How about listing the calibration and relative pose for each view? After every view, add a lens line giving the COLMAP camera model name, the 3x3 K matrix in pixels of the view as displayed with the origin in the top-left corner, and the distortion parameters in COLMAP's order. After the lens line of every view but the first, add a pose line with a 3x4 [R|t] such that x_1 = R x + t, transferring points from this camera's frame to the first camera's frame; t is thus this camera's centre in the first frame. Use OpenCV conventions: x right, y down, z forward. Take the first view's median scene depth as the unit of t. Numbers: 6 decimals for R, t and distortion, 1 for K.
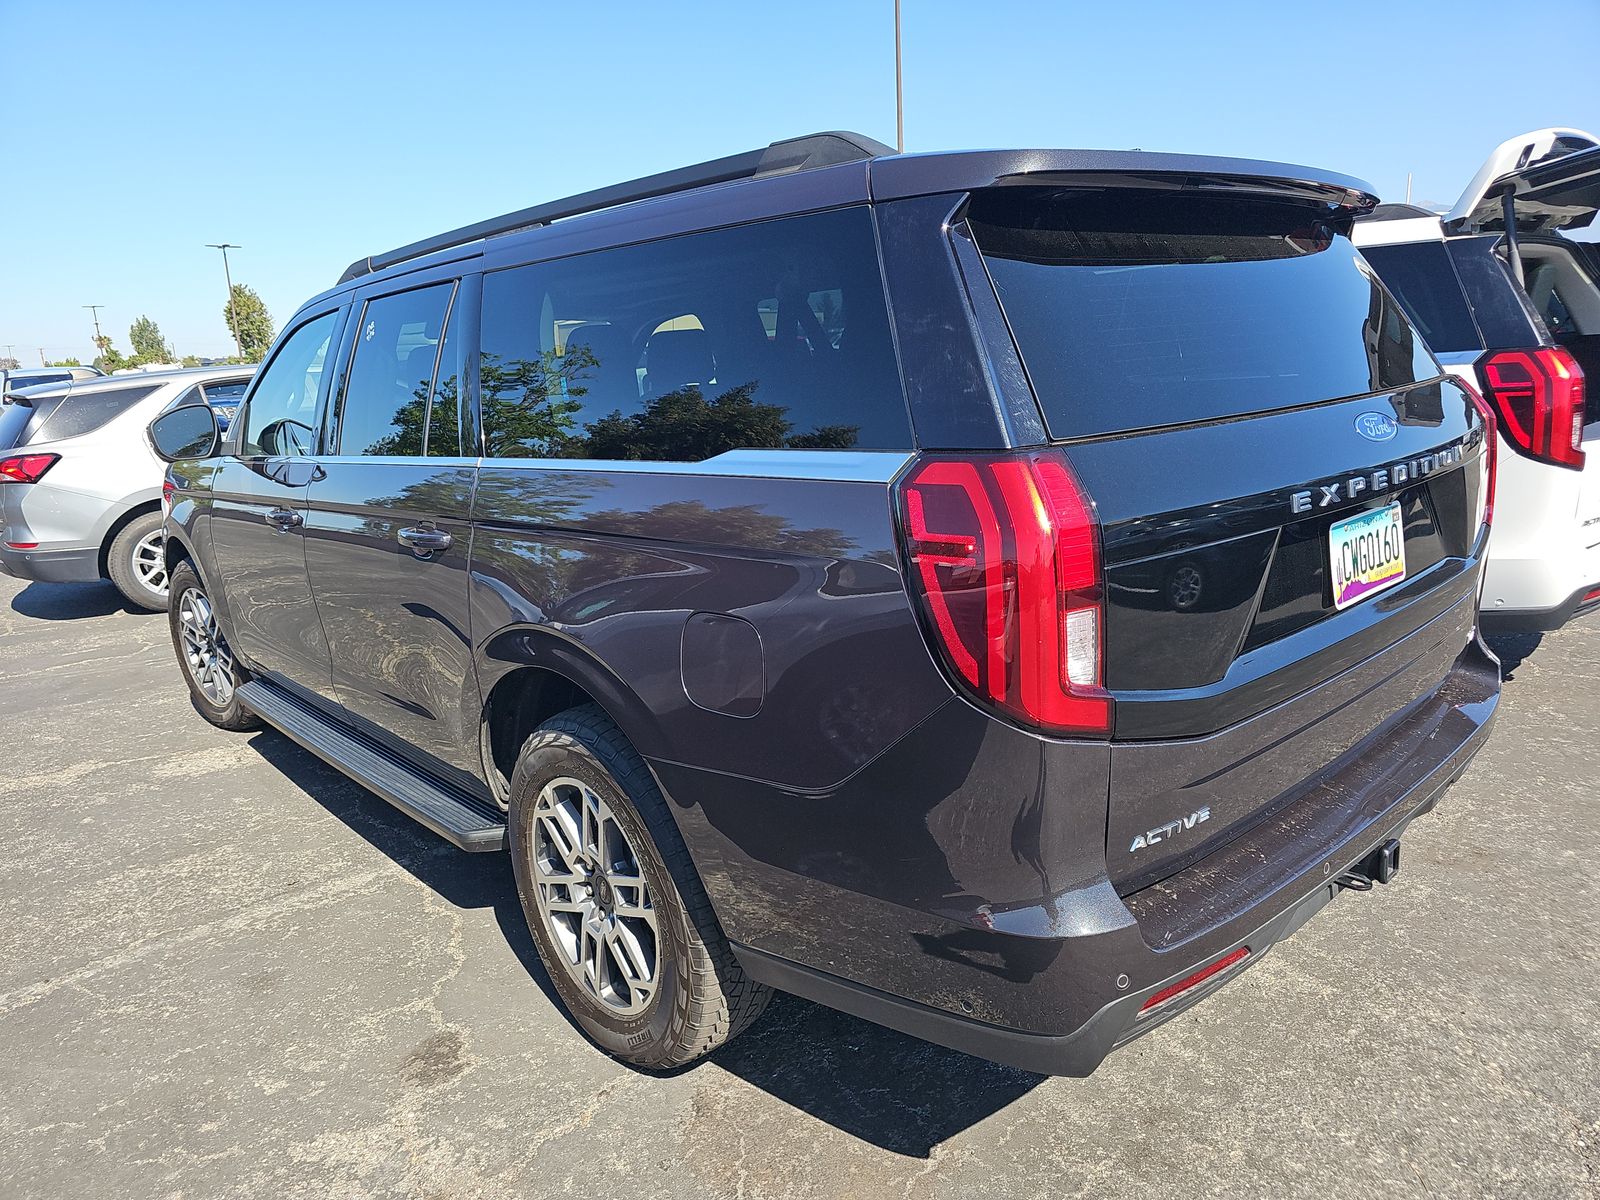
lens RADIAL K [[1069.0, 0, 808.0], [0, 1069.0, 612.8], [0, 0, 1]] dist [0.020723, -0.015687]
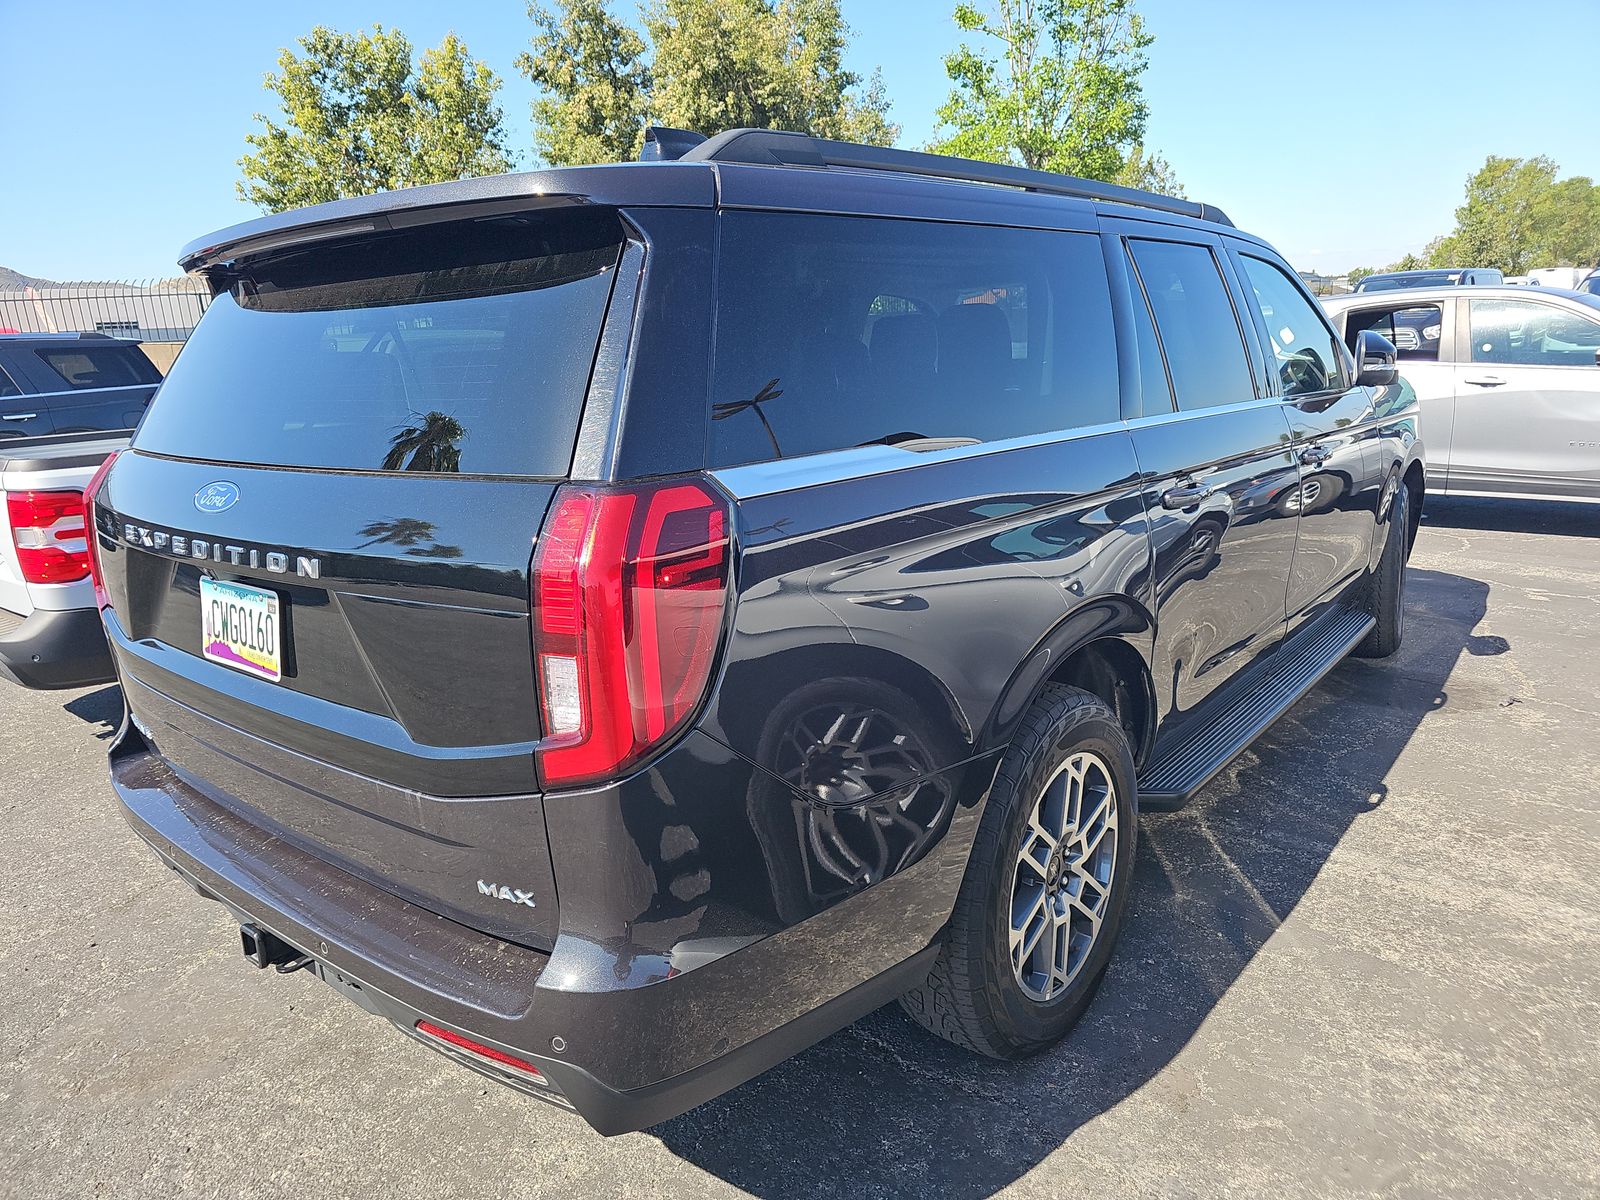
lens RADIAL K [[1069.0, 0, 805.2], [0, 1069.0, 600.9], [0, 0, 1]] dist [0.020723, -0.015687]
pose [[0.139356, 0.274971, -0.951300, 1.491355], [-0.189238, 0.950363, 0.246979, -0.408324], [0.971992, 0.145604, 0.184474, 1.299876]]
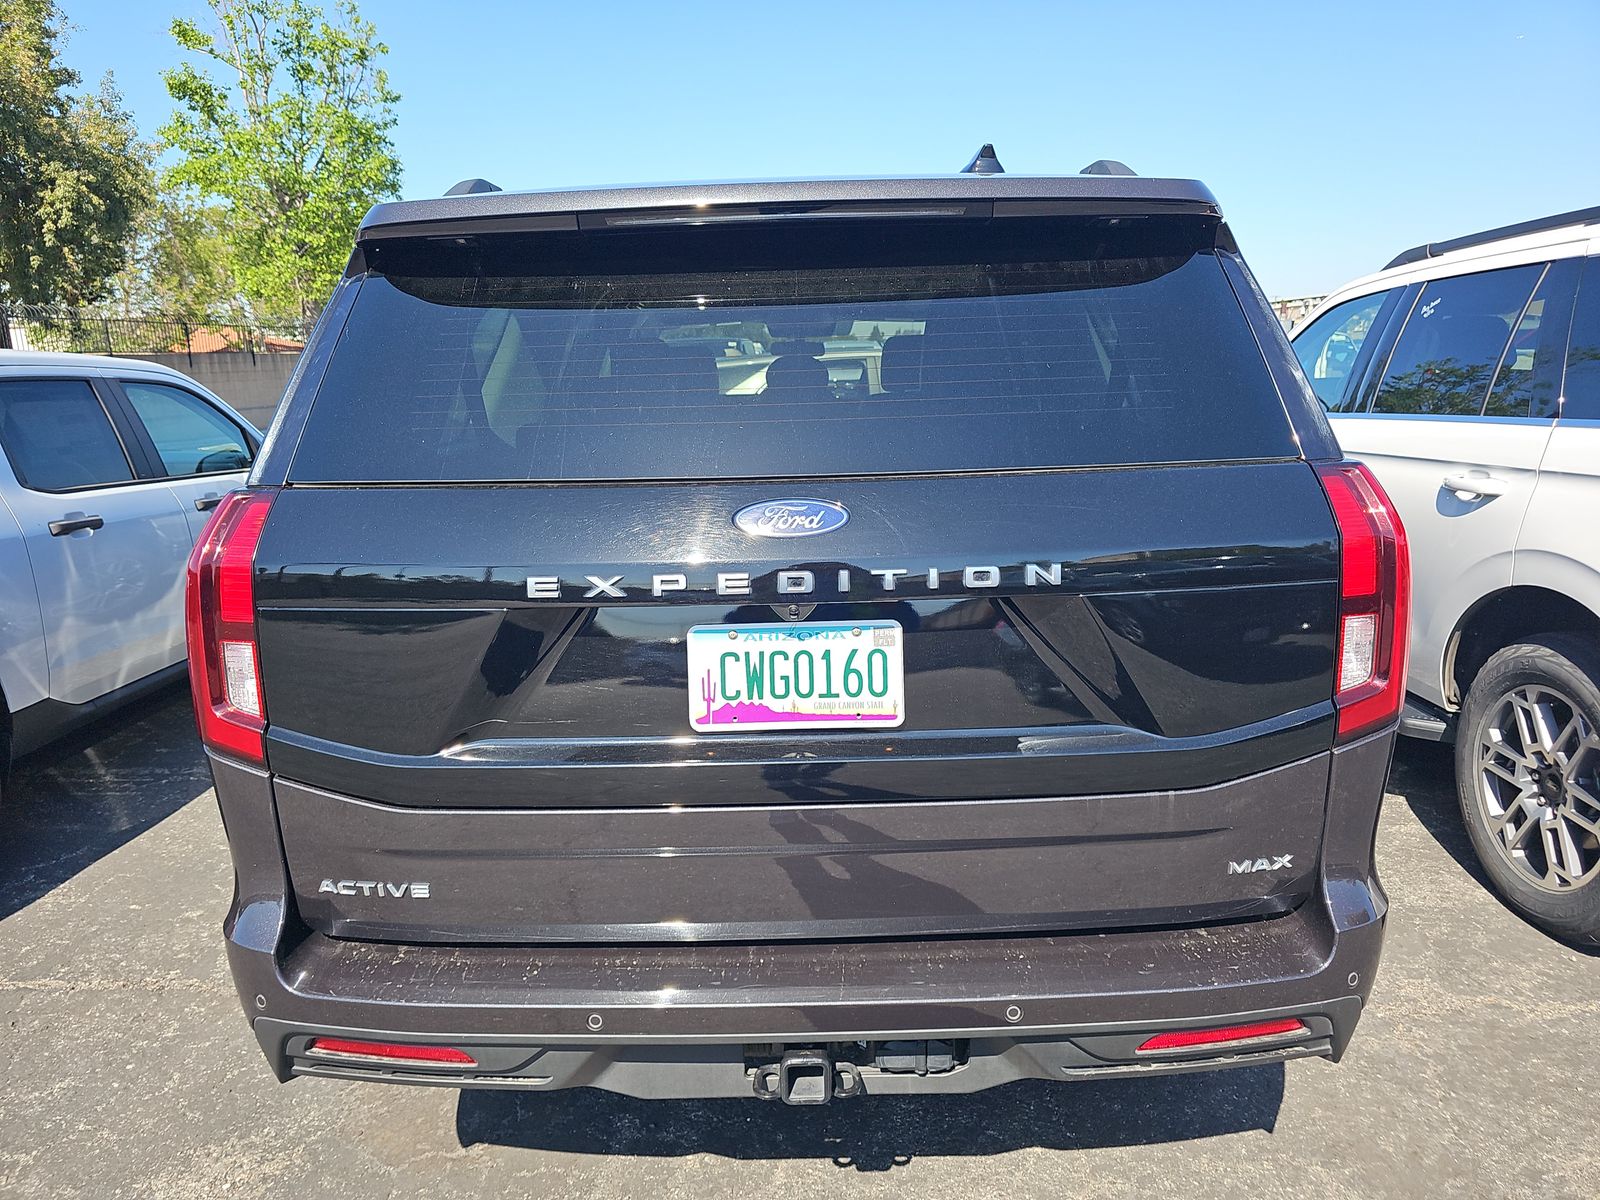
lens RADIAL K [[1069.0, 0, 797.6], [0, 1069.0, 586.0], [0, 0, 1]] dist [0.020723, -0.015687]
pose [[0.728415, 0.168167, -0.664177, 1.018796], [-0.169070, 0.983549, 0.063608, -0.167242], [0.663948, 0.065959, 0.744864, 0.409866]]
